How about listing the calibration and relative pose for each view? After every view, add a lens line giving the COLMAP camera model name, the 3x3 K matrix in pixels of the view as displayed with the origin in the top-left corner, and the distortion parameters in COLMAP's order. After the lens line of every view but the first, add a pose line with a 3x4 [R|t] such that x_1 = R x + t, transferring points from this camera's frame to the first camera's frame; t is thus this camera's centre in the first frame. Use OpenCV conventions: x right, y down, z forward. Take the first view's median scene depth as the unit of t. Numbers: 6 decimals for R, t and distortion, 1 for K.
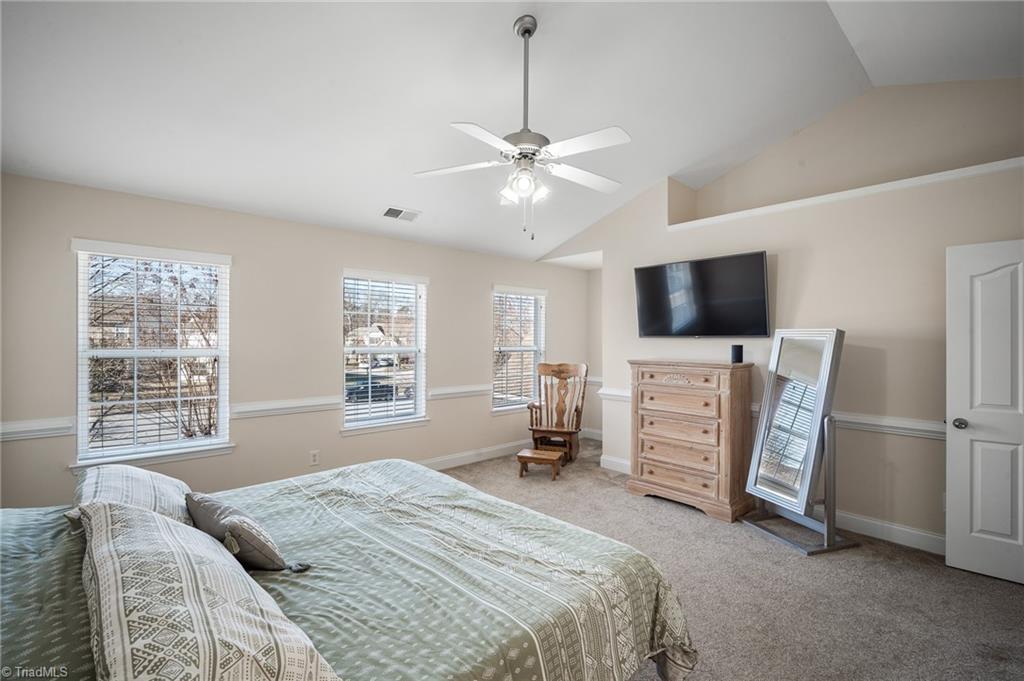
lens RADIAL K [[450.3, 0, 508.6], [0, 450.3, 342.3], [0, 0, 1]] dist [-0.010820, 0.003244]
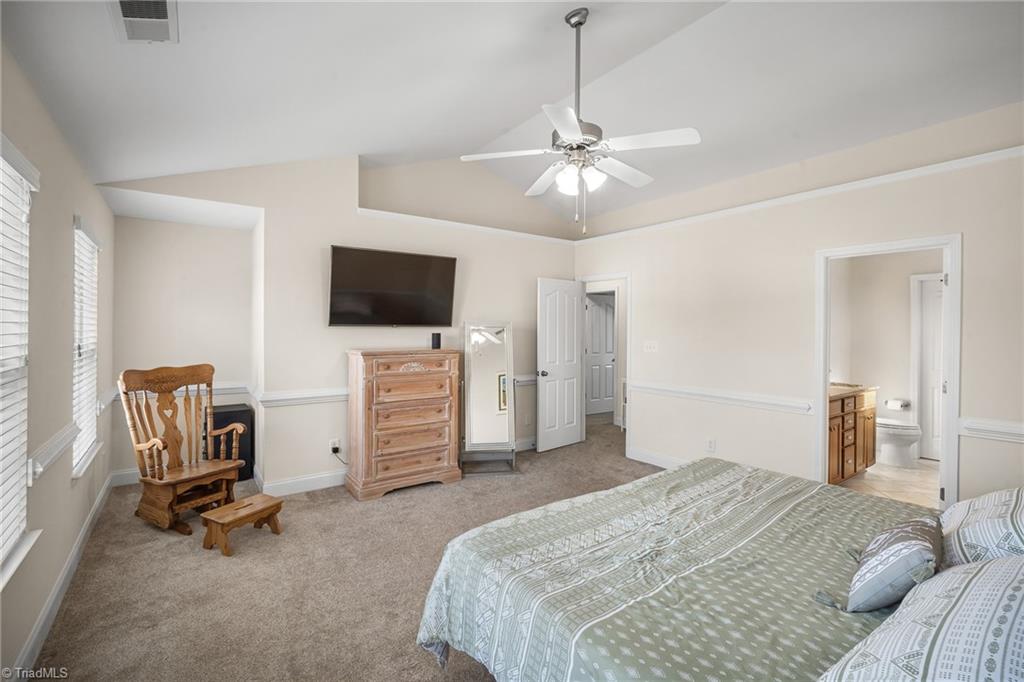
lens RADIAL K [[450.3, 0, 508.6], [0, 450.3, 330.9], [0, 0, 1]] dist [-0.010820, 0.003244]
pose [[0.115672, -0.008645, 0.993250, -0.637160], [0.002628, 0.999961, 0.008397, -0.009273], [-0.993284, 0.001639, 0.115691, 0.676422]]
